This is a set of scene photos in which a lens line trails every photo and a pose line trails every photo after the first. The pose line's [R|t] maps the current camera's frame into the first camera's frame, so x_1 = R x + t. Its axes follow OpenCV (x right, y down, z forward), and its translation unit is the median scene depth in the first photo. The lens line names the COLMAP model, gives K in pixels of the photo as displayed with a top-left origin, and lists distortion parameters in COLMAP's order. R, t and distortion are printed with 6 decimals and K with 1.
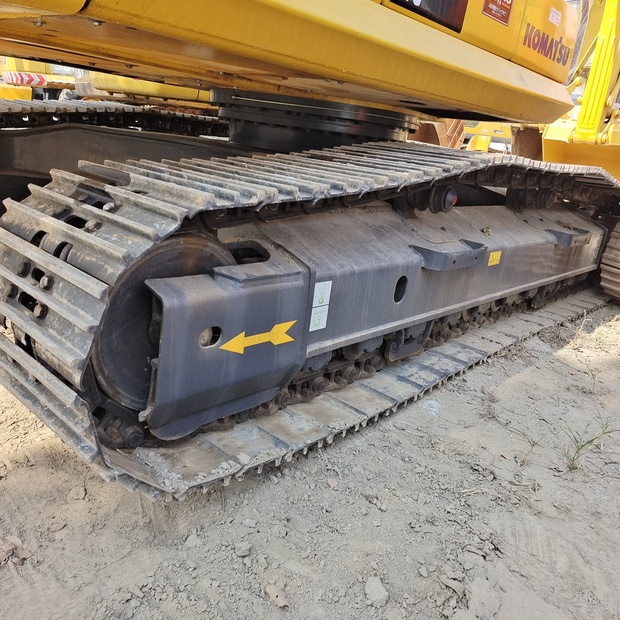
lens RADIAL K [[558.3, 0, 310.7], [0, 558.3, 310.8], [0, 0, 1]] dist [0.027559, 0.006172]
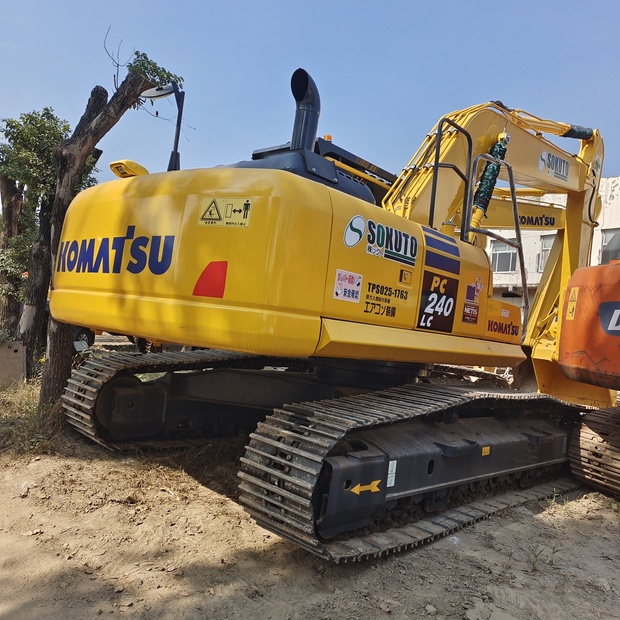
lens RADIAL K [[558.3, 0, 312.3], [0, 558.3, 308.5], [0, 0, 1]] dist [0.027559, 0.006172]
pose [[0.999557, -0.007555, -0.028771, -0.193753], [-0.002866, 0.938249, -0.345949, 0.125126], [0.029608, 0.345879, 0.937812, -1.035279]]
